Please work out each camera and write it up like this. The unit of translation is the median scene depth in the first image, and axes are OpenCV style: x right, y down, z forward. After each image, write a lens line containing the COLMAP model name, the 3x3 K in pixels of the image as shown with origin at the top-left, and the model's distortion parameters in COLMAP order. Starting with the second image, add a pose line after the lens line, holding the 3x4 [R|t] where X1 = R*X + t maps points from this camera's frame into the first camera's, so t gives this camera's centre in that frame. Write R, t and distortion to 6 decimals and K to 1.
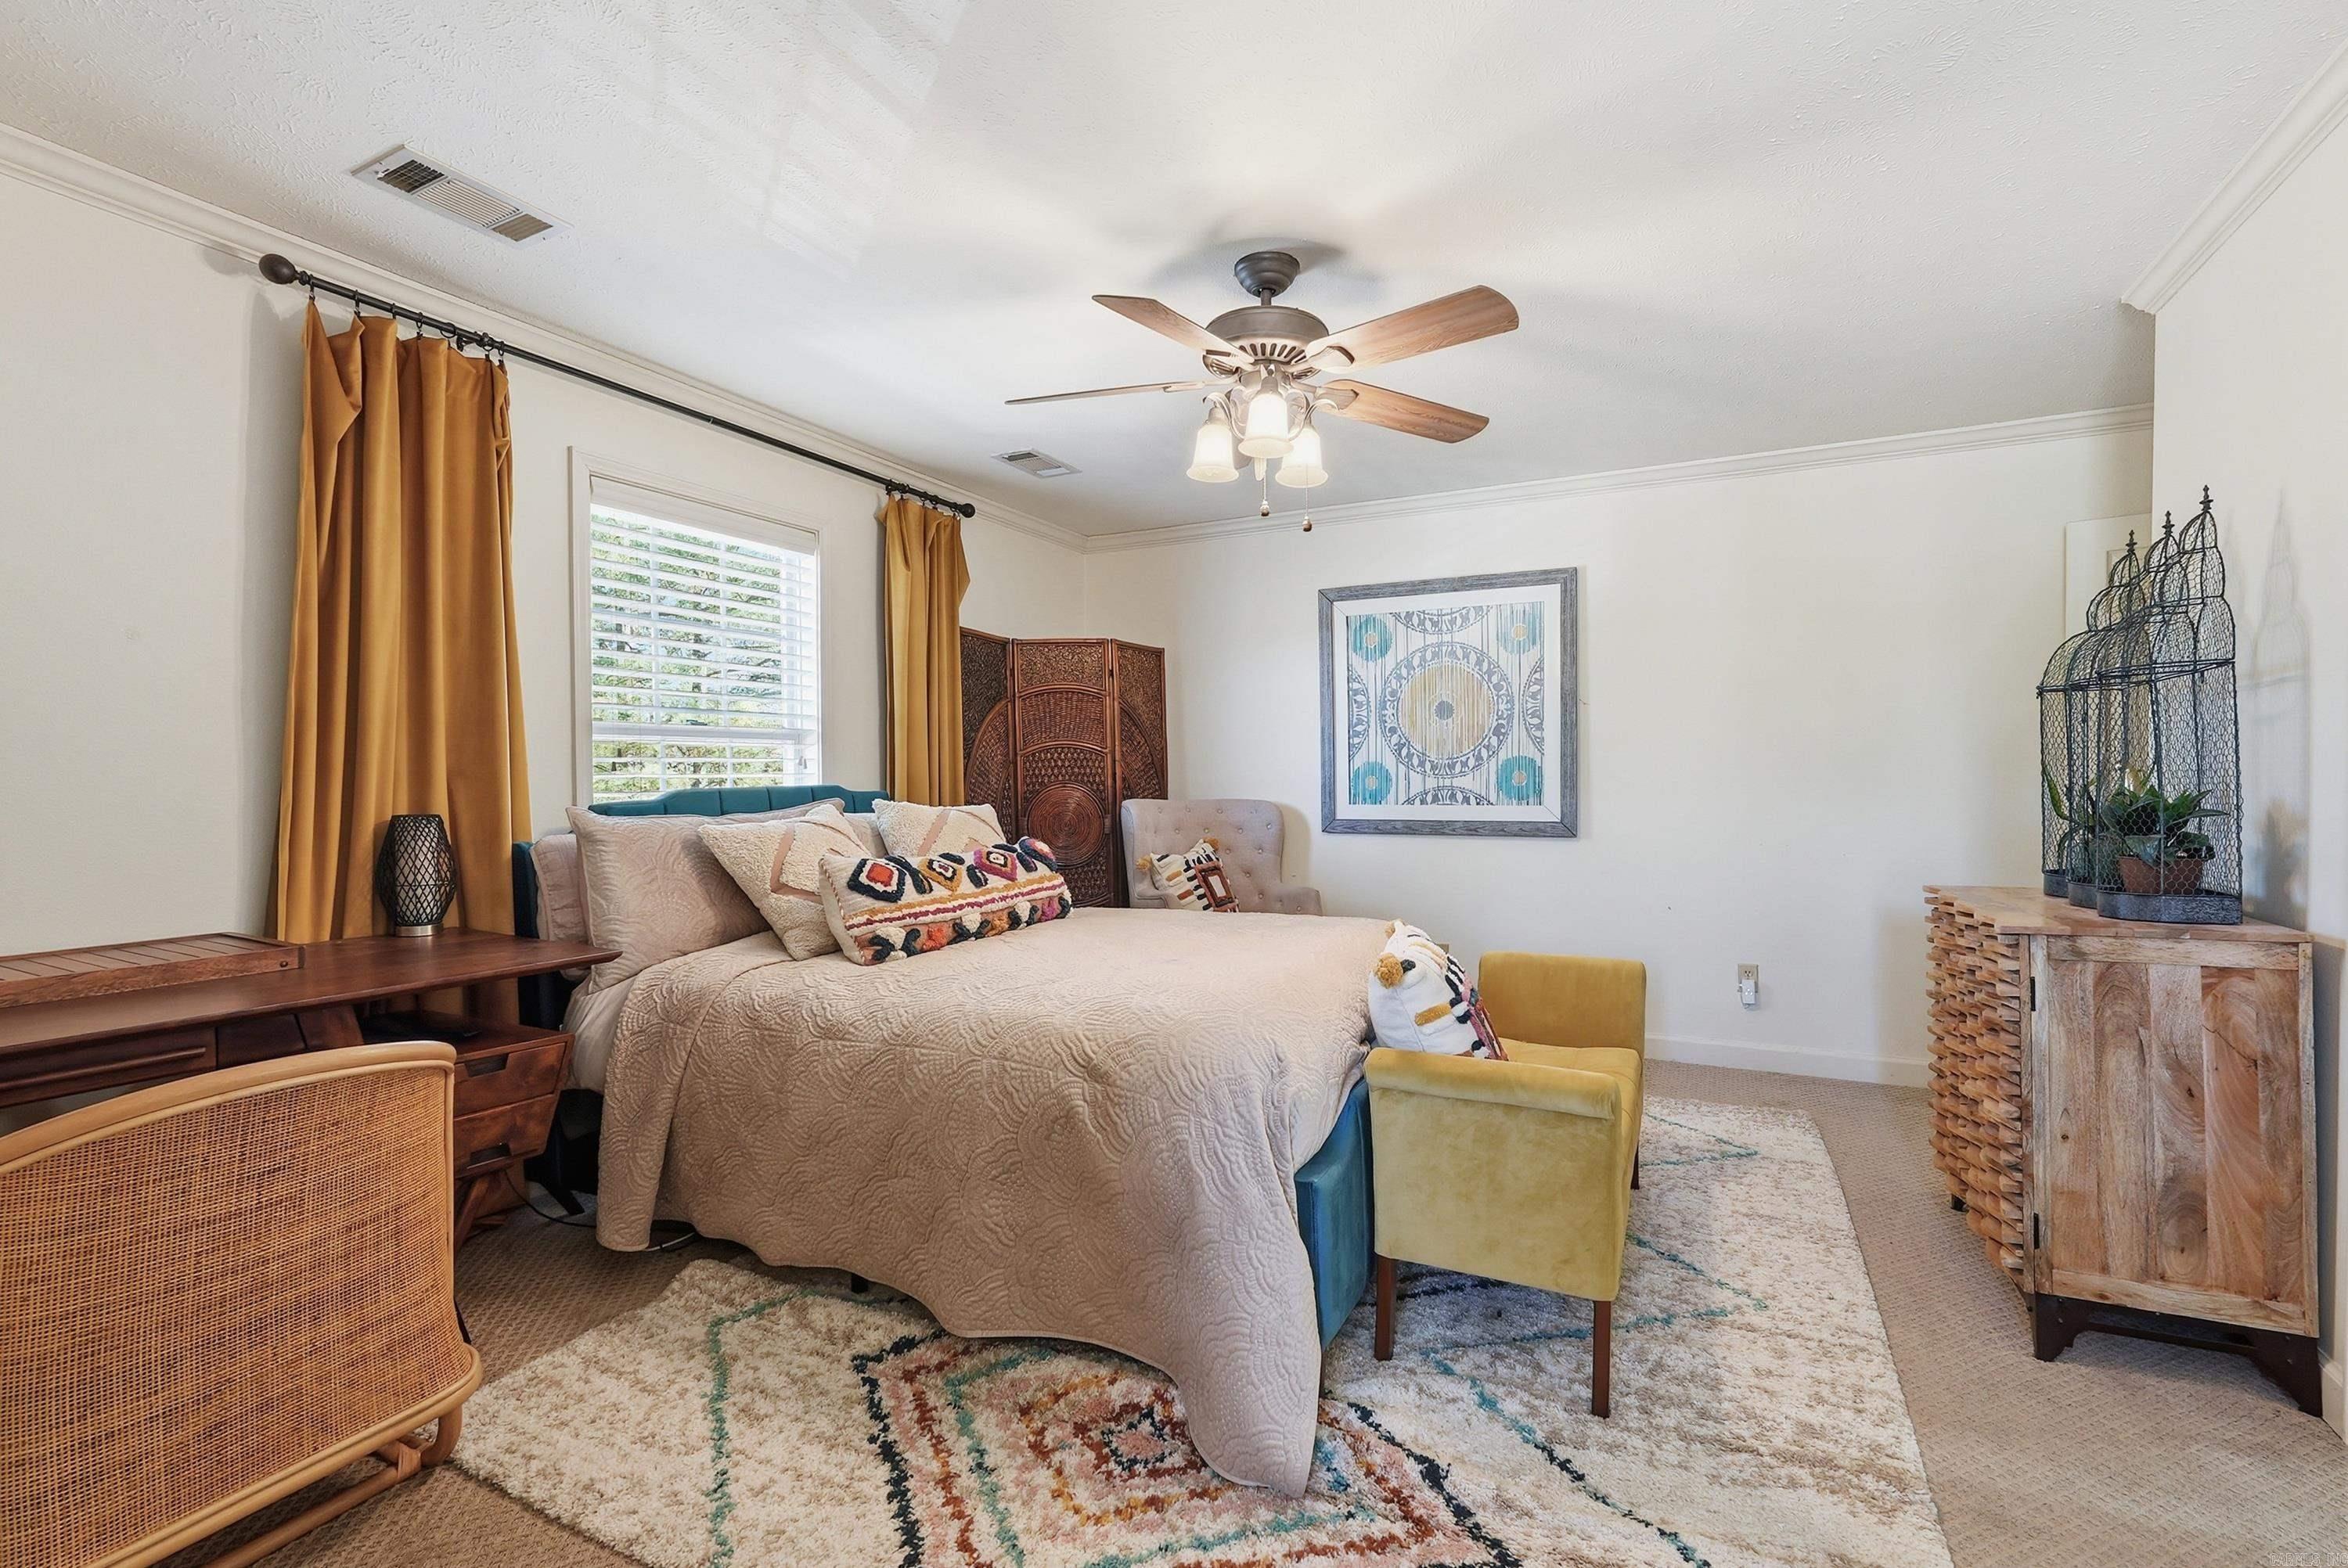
lens RADIAL K [[1057.3, 0, 1200.9], [0, 1057.3, 786.4], [0, 0, 1]] dist [-0.018056, 0.007955]
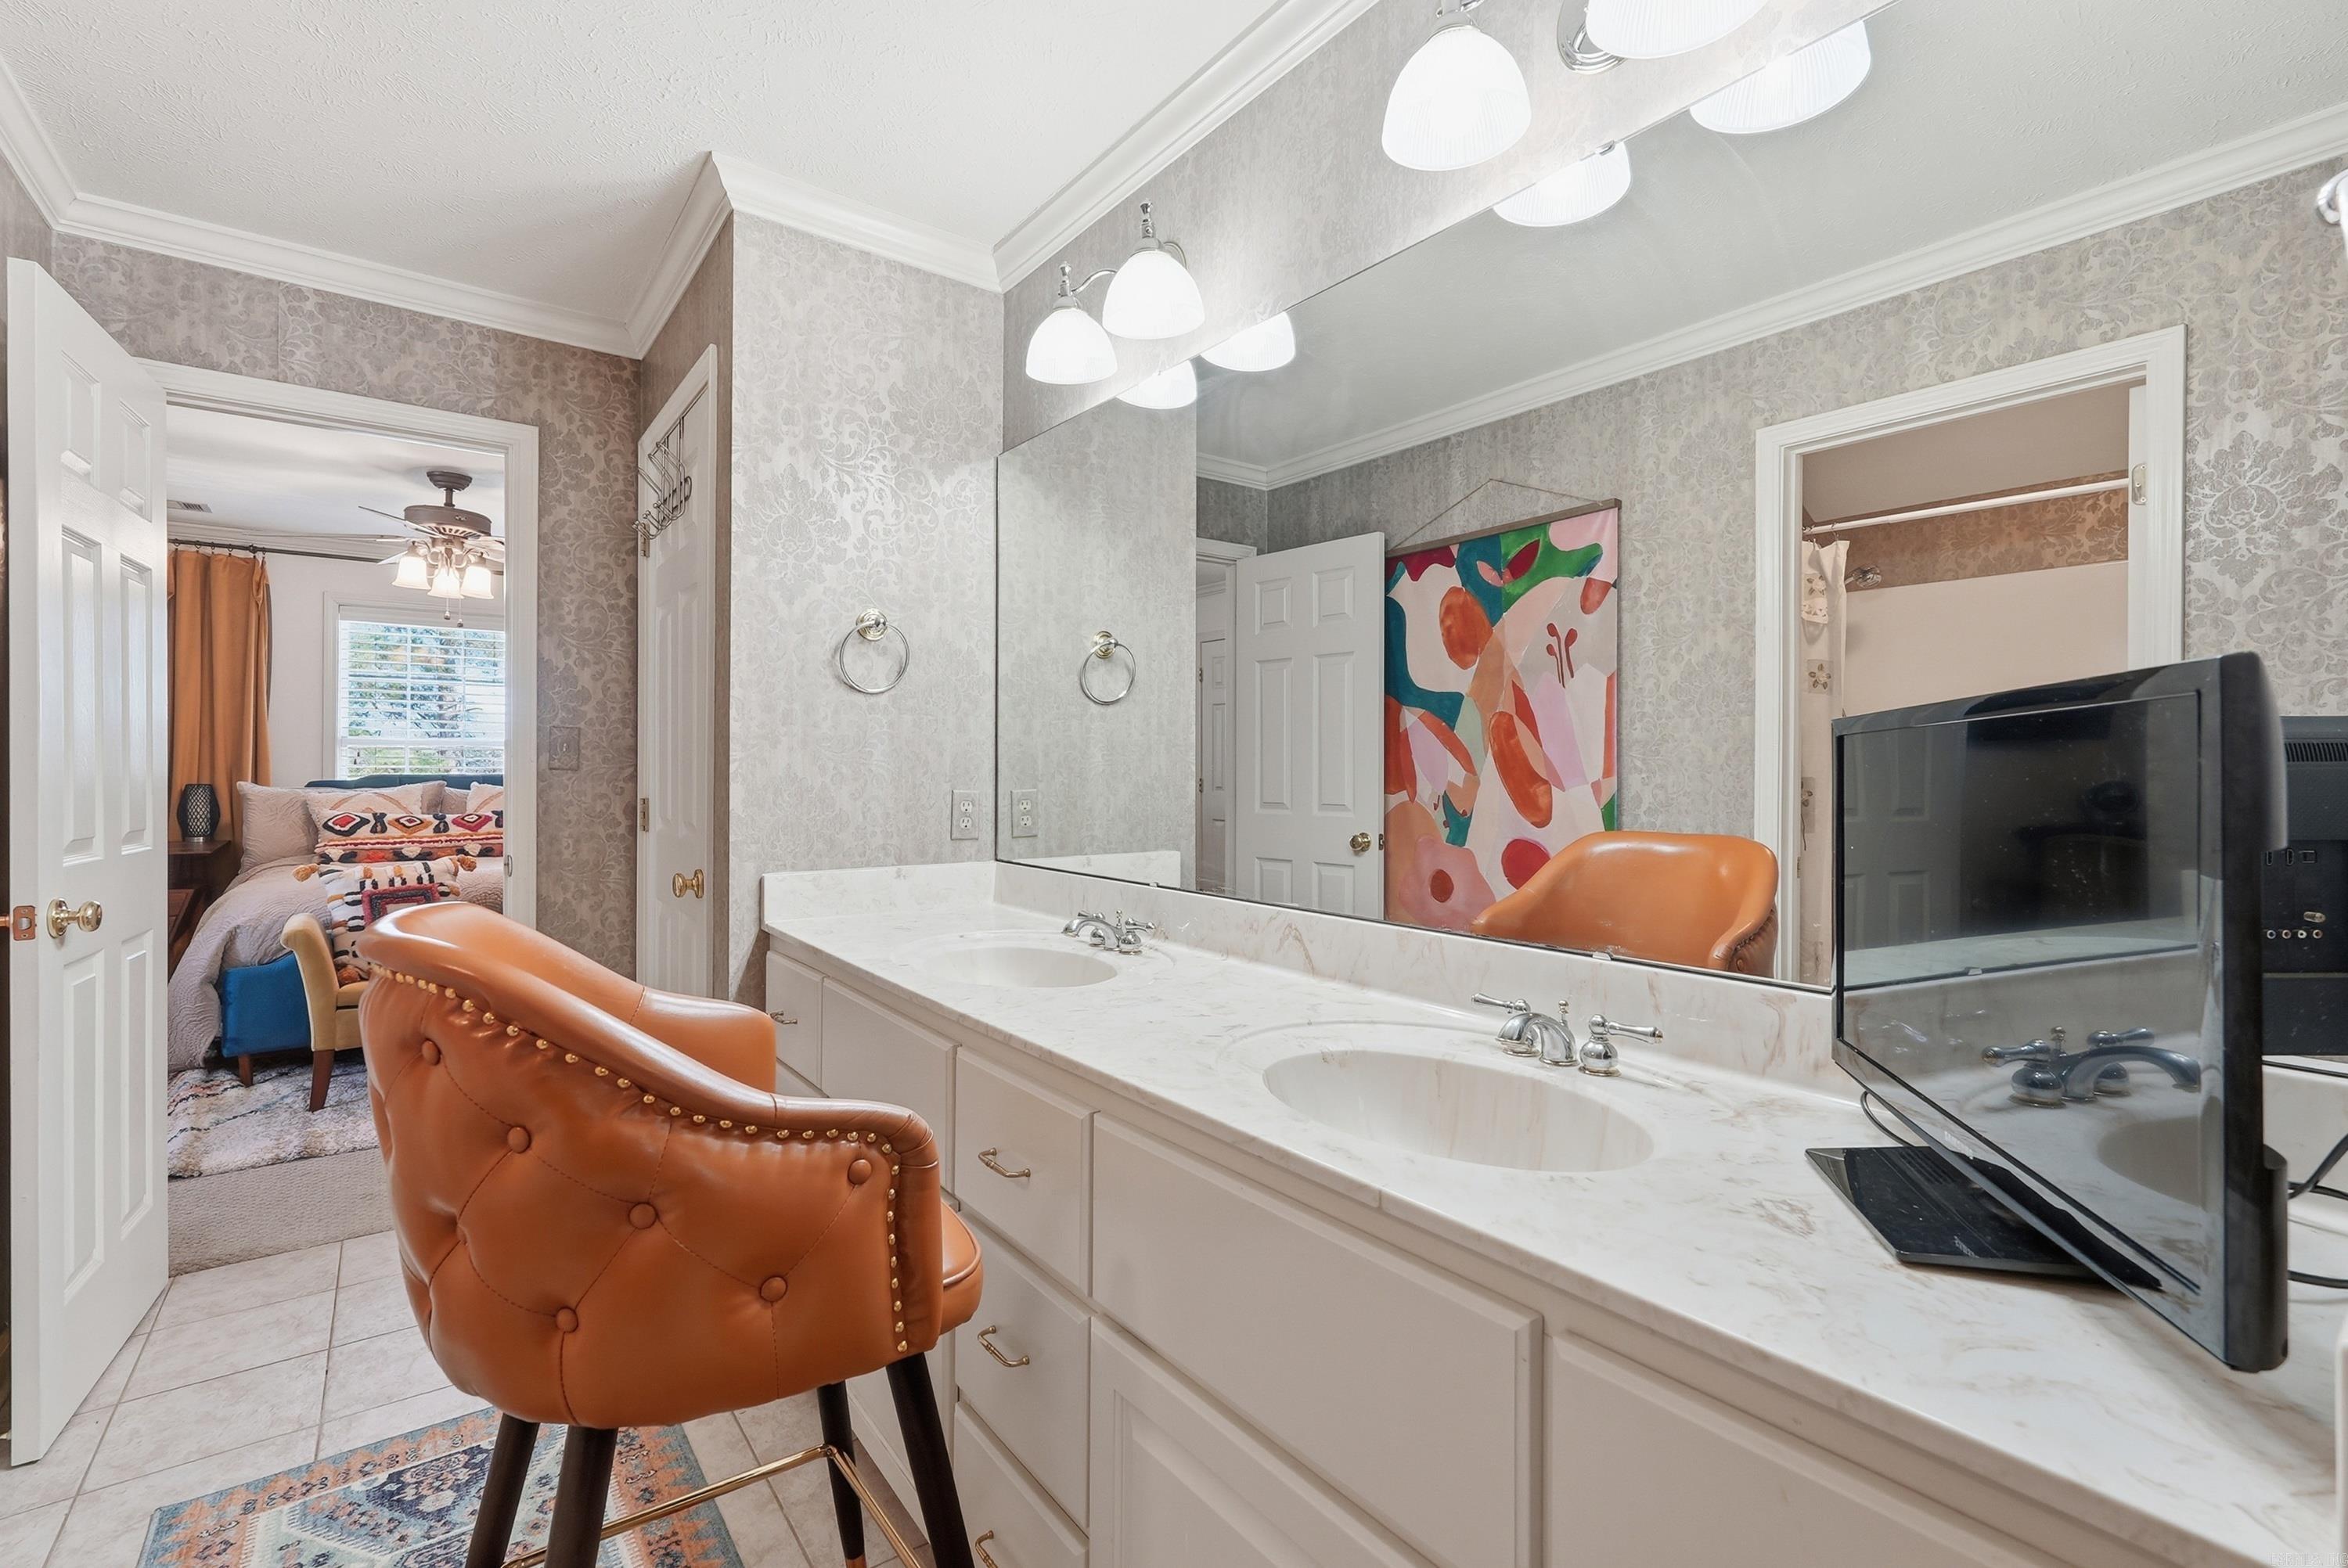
lens RADIAL K [[1057.3, 0, 1191.1], [0, 1057.3, 778.5], [0, 0, 1]] dist [-0.018056, 0.007955]
pose [[0.892694, 0.016898, -0.450347, 1.083380], [-0.019029, 0.999819, -0.000204, -0.011156], [0.450262, 0.008751, 0.892854, 0.014203]]
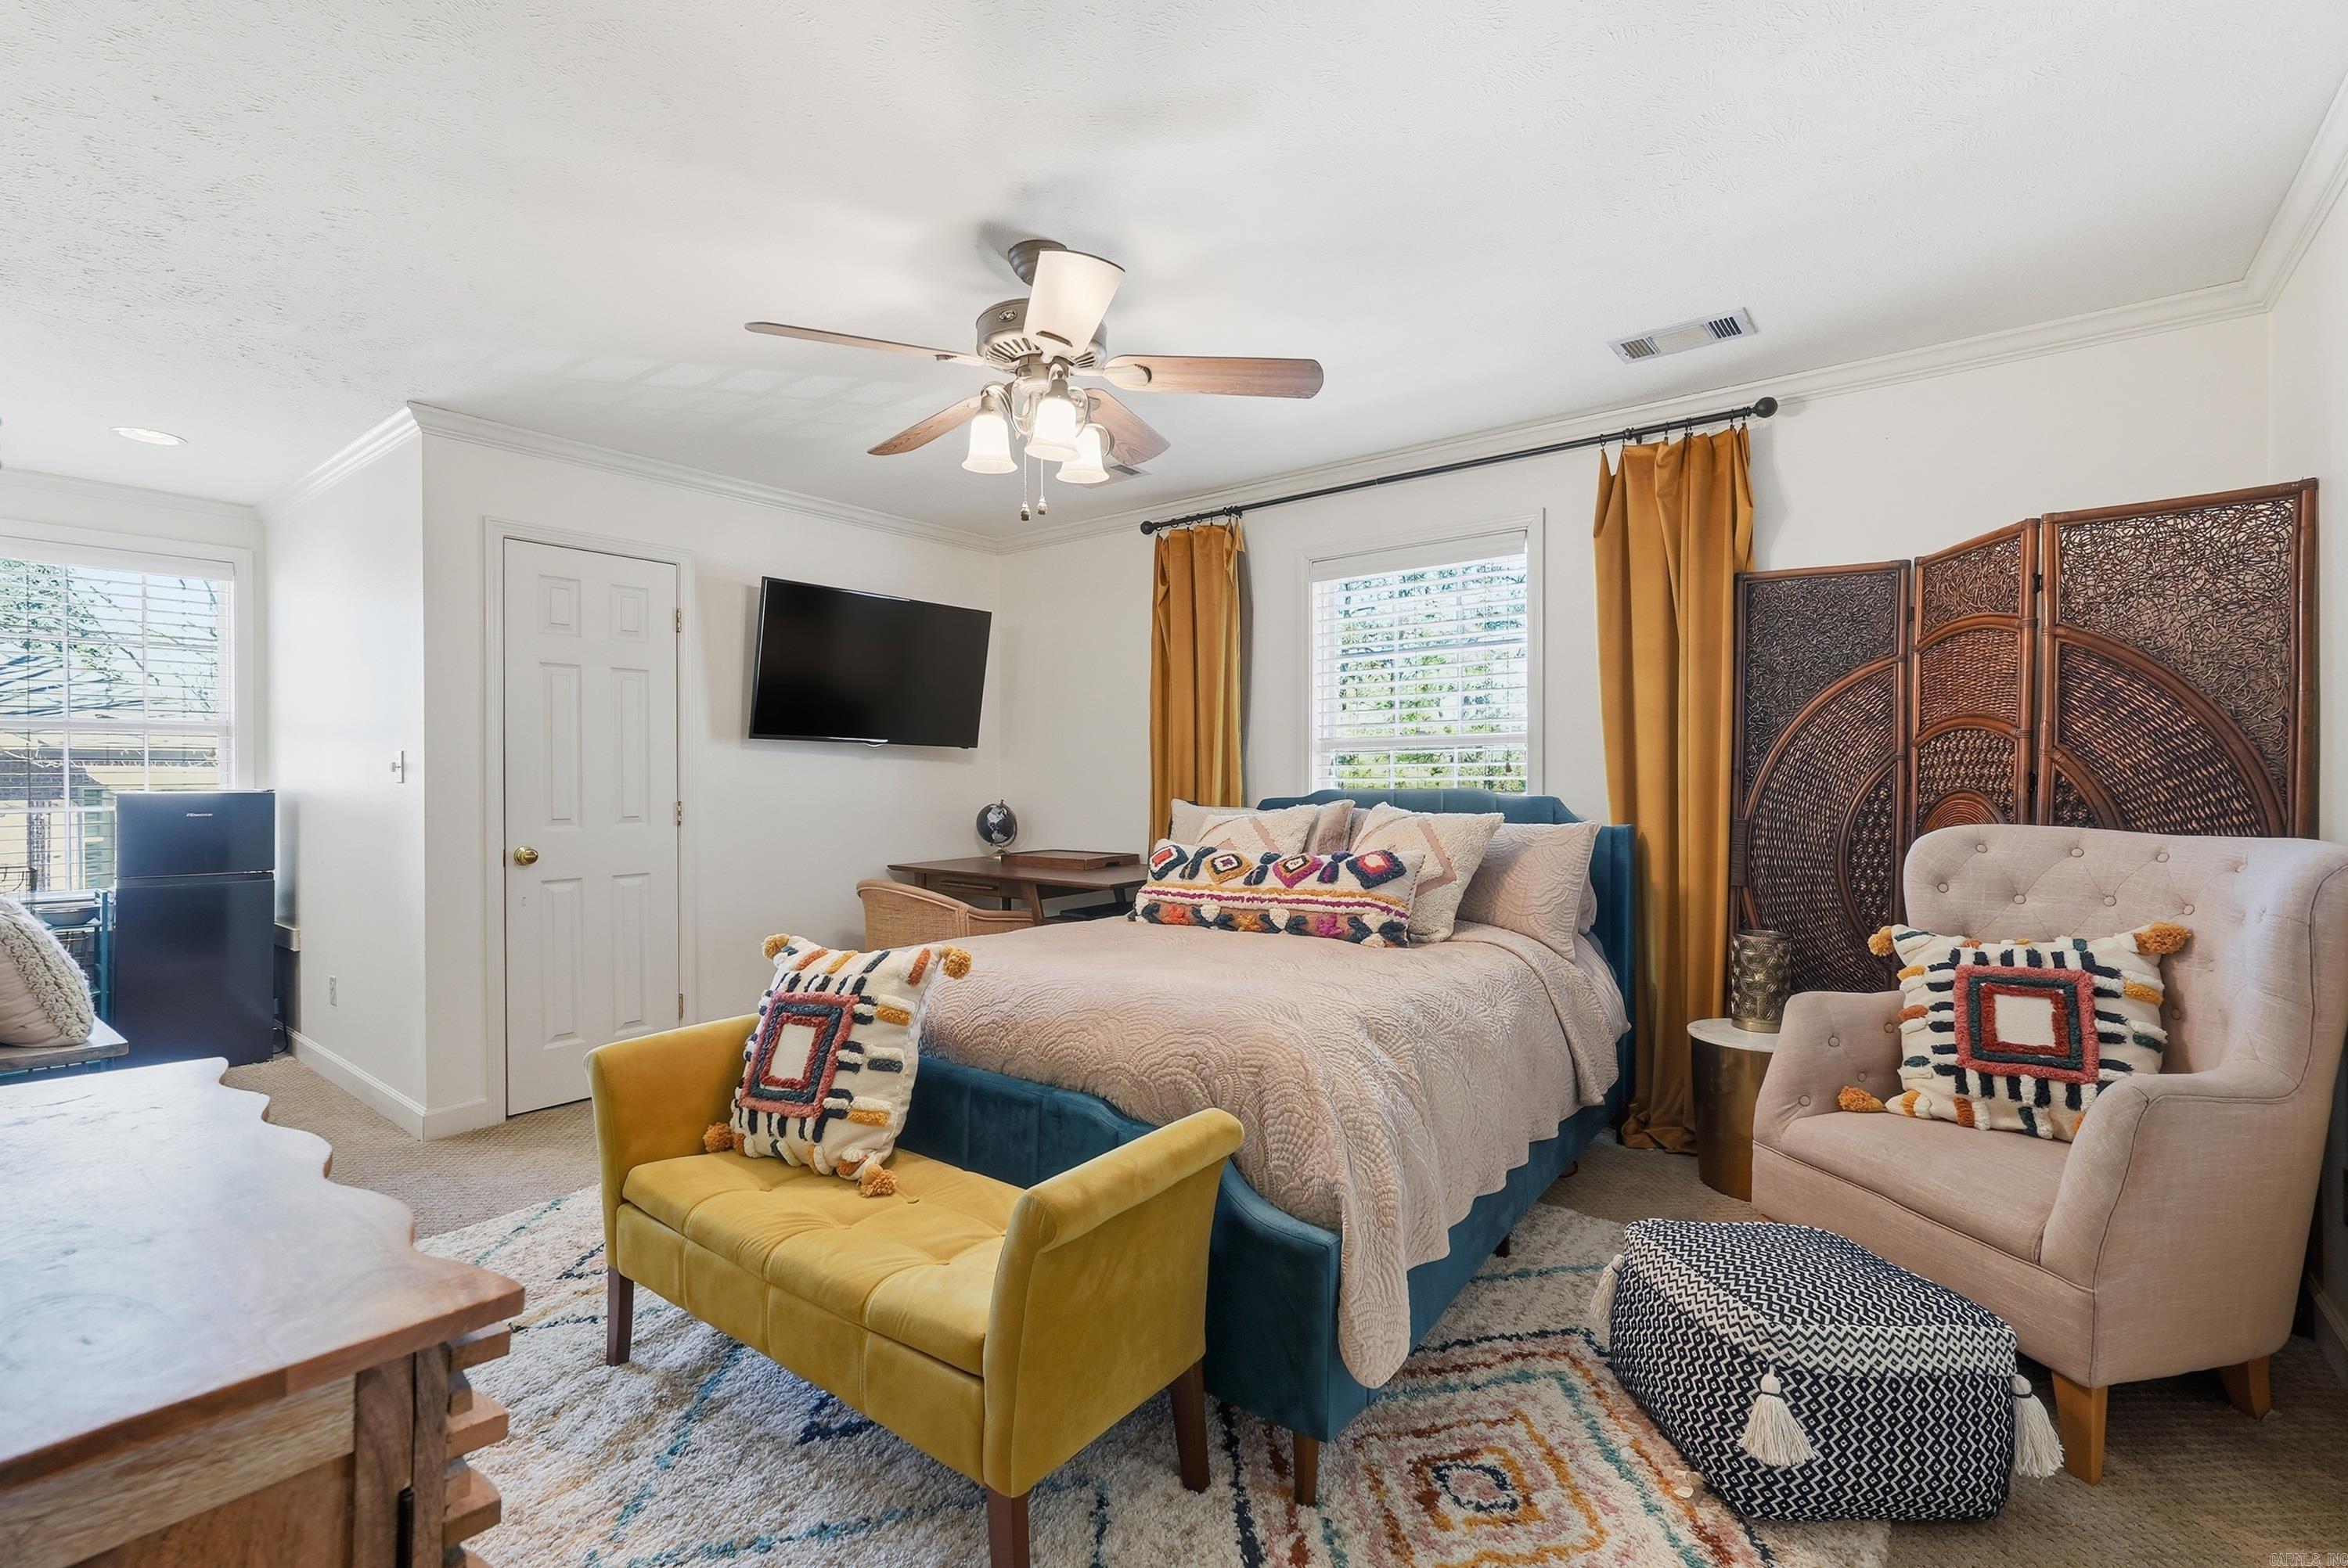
lens RADIAL K [[1057.3, 0, 1164.1], [0, 1057.3, 778.5], [0, 0, 1]] dist [-0.018056, 0.007955]
pose [[-0.221759, 0.004844, -0.975089, 0.556673], [-0.005410, 0.999966, 0.006198, -0.012358], [0.975086, 0.006650, -0.221725, 0.752969]]
